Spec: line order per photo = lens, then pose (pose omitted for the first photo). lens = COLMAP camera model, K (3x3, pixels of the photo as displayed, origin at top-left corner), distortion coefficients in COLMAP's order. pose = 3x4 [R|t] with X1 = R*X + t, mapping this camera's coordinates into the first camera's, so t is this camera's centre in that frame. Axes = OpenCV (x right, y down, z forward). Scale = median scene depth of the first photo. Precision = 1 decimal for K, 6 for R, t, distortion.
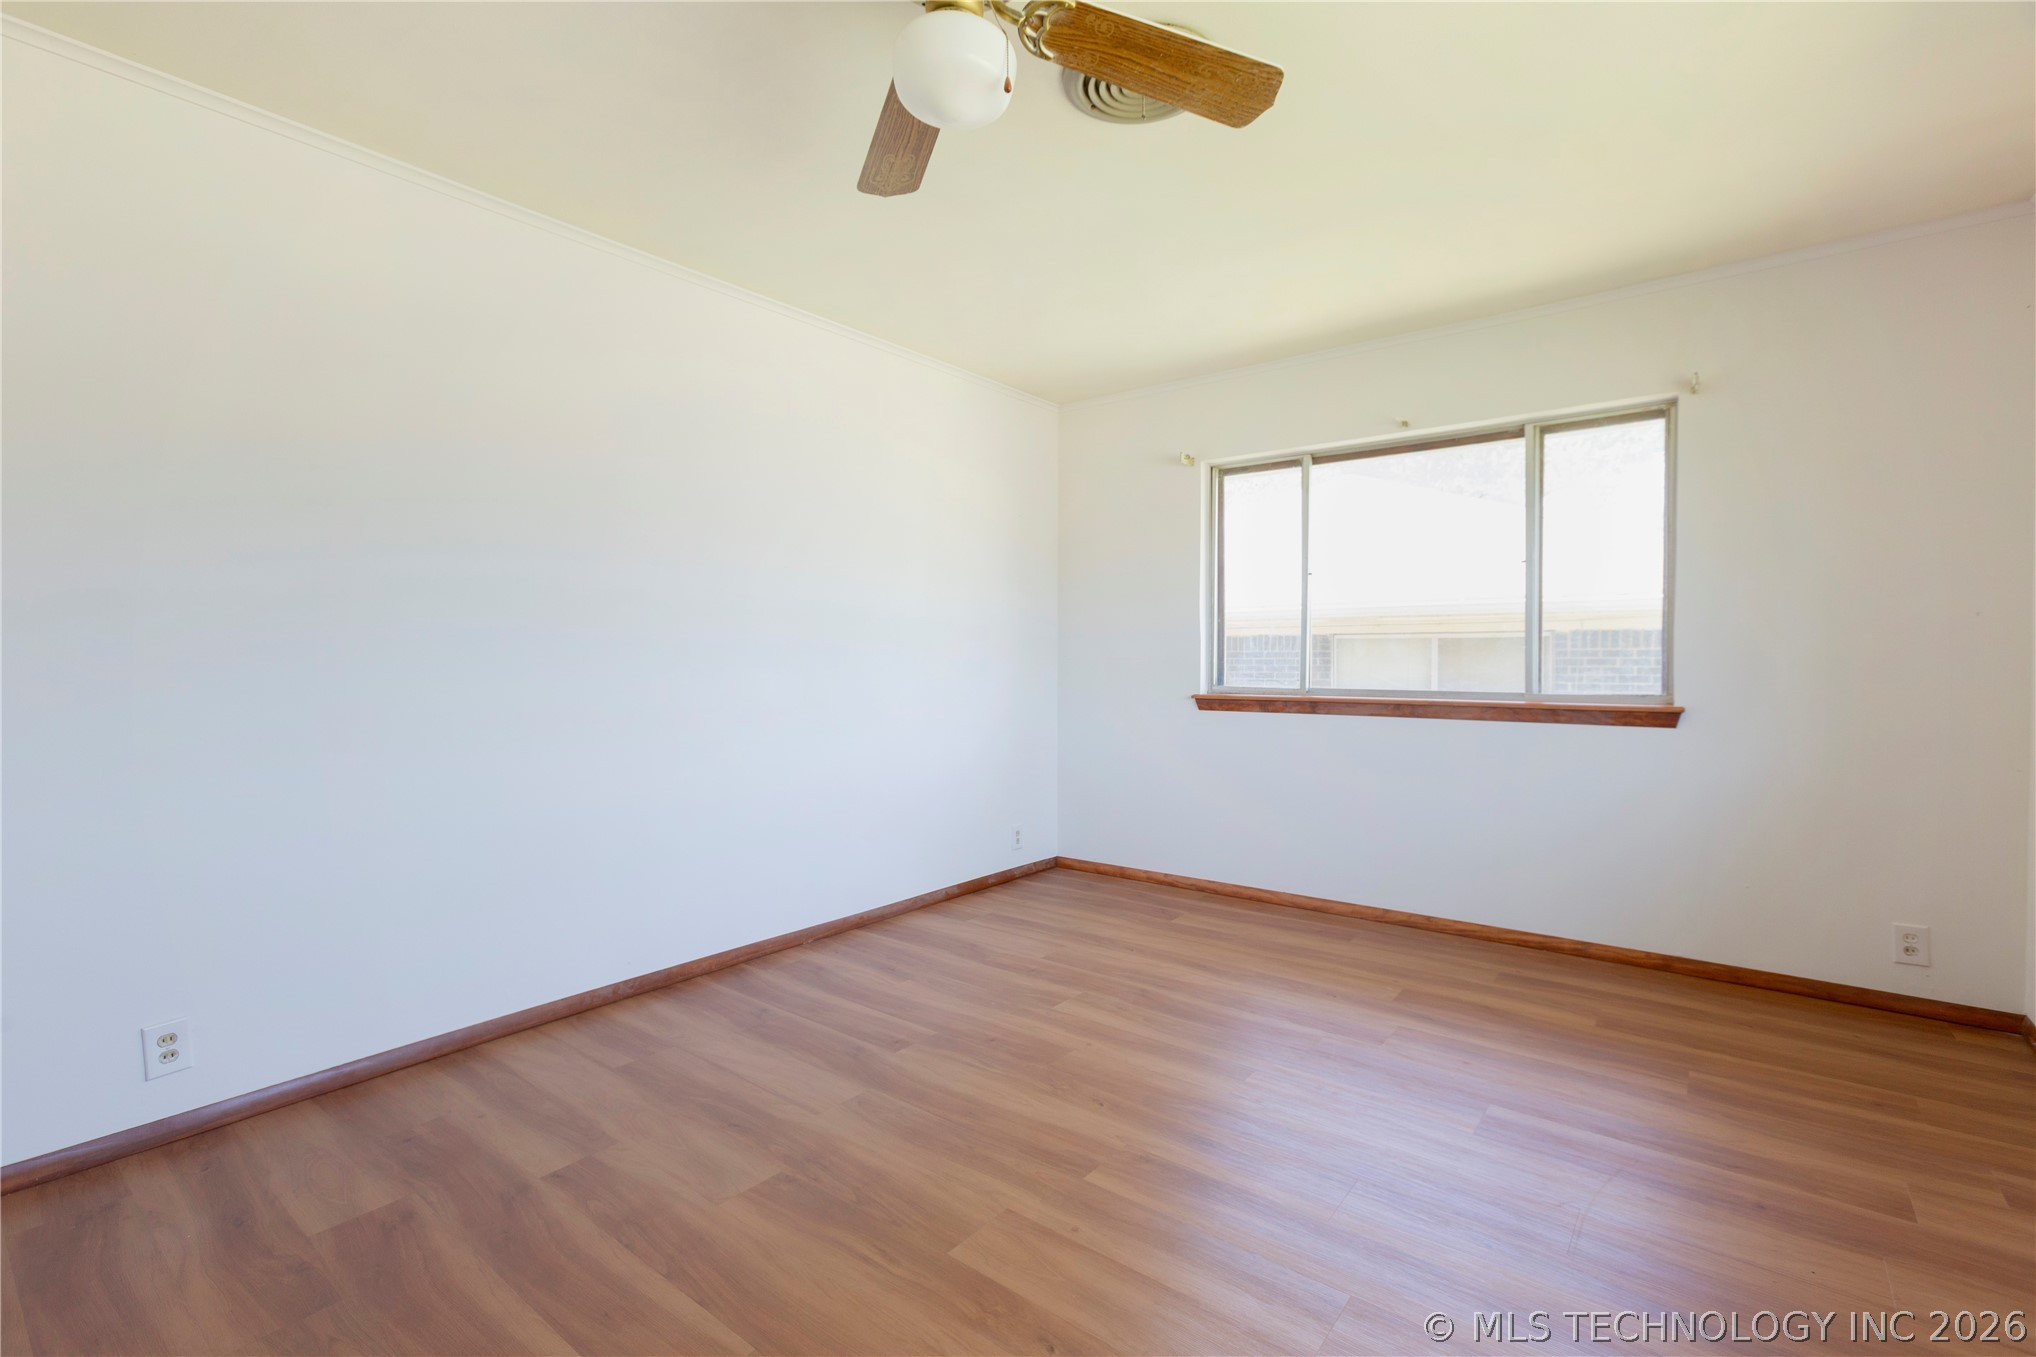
lens RADIAL K [[917.2, 0, 1015.6], [0, 917.2, 671.1], [0, 0, 1]] dist [0.001440, 0.000604]
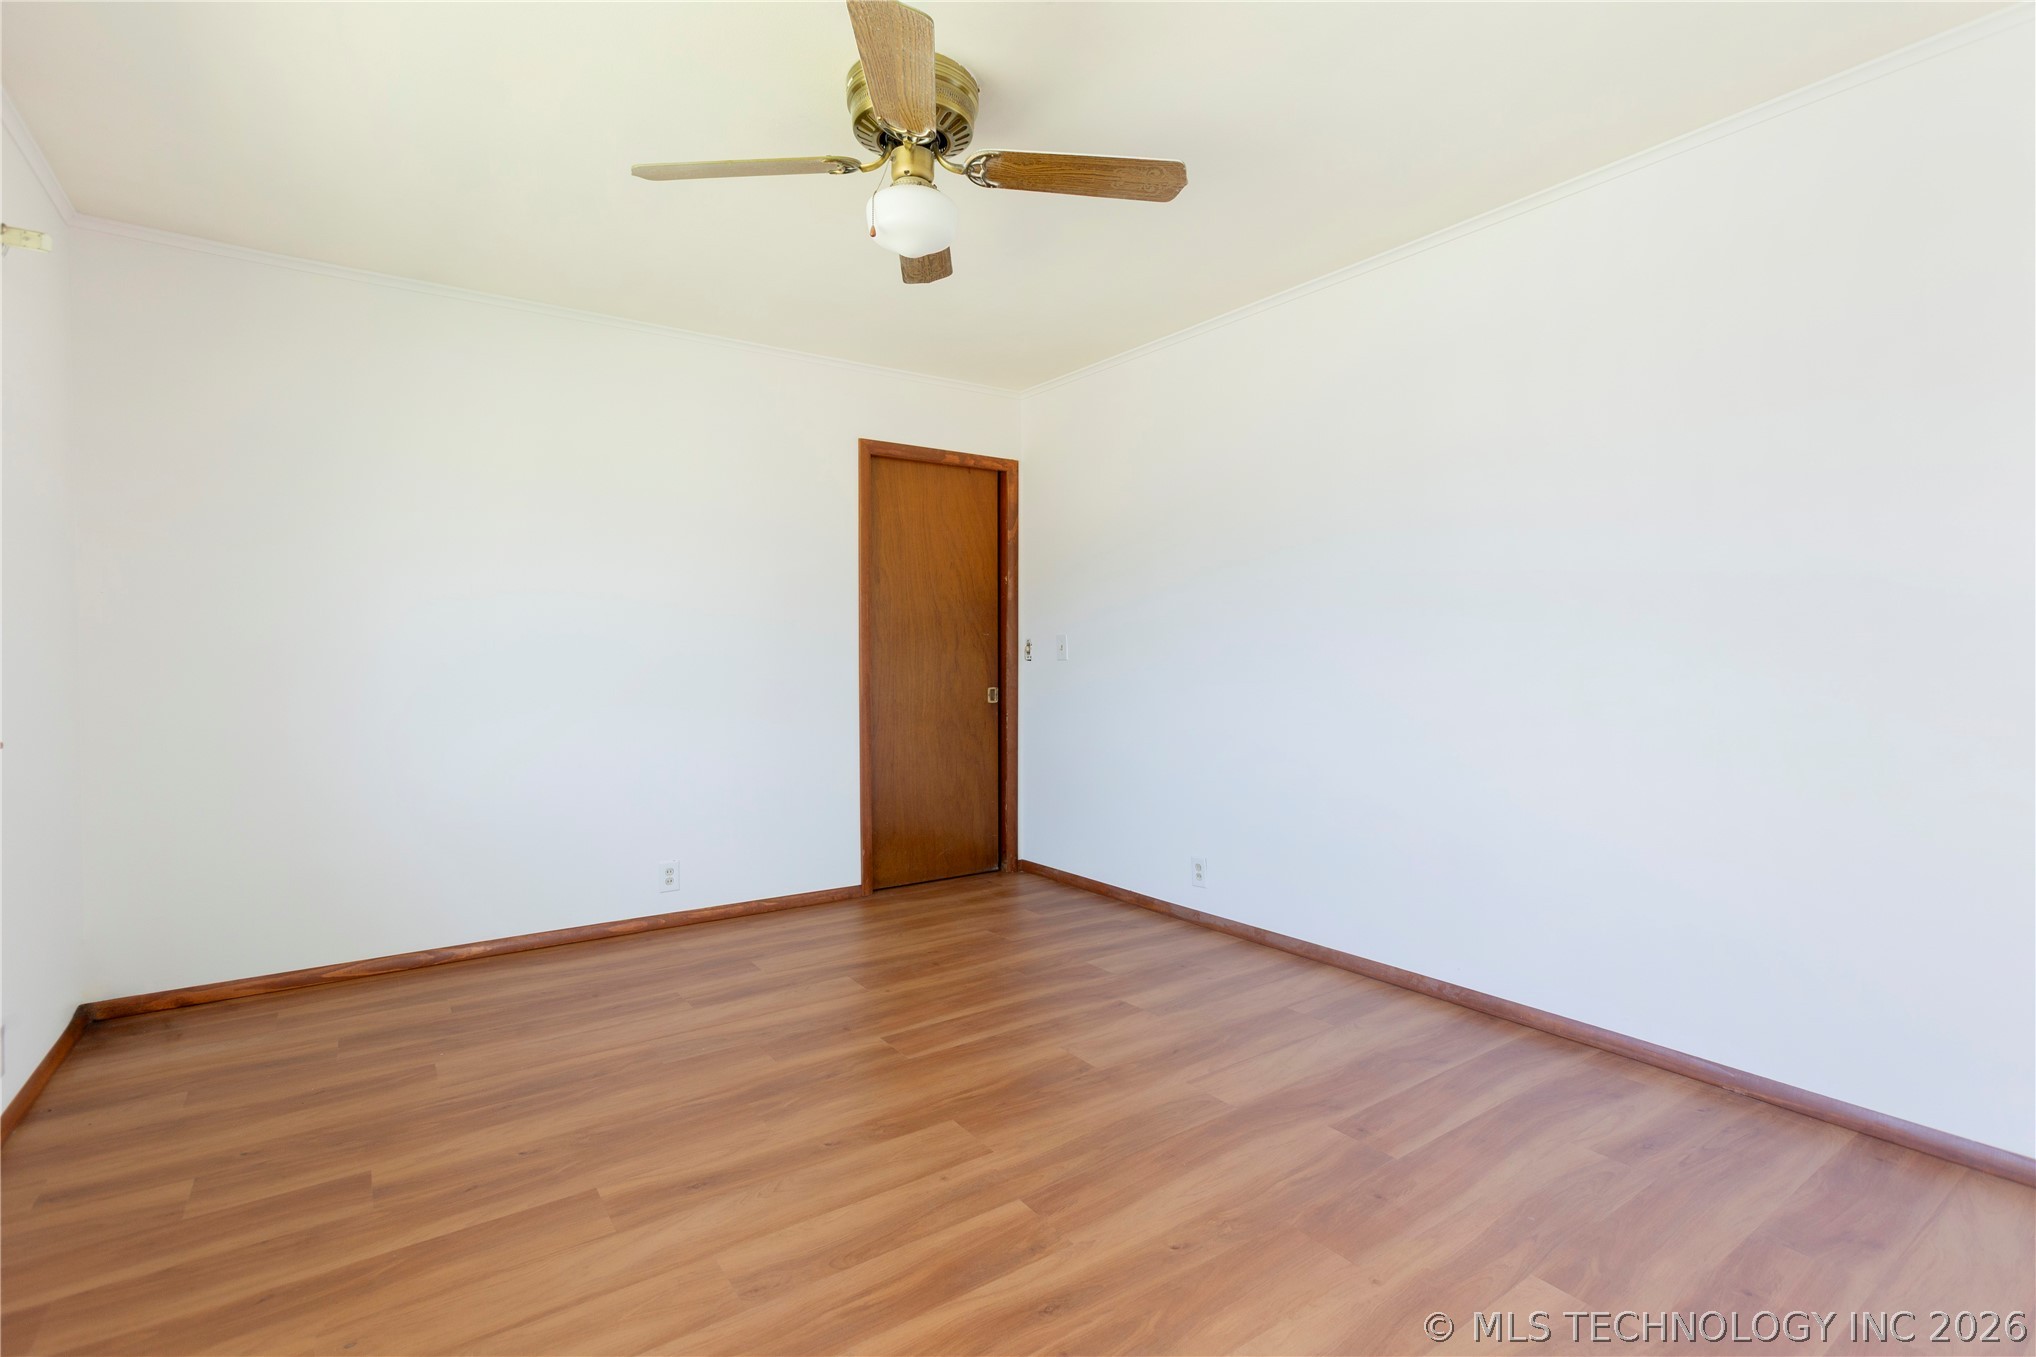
lens RADIAL K [[958.7, 0, 1014.2], [0, 958.7, 671.0], [0, 0, 1]] dist [-0.003765, 0.007136]
pose [[-0.284943, 0.021321, -0.958307, 0.755498], [-0.011709, 0.999601, 0.025721, -0.017357], [0.958473, 0.018550, -0.284580, 0.938242]]
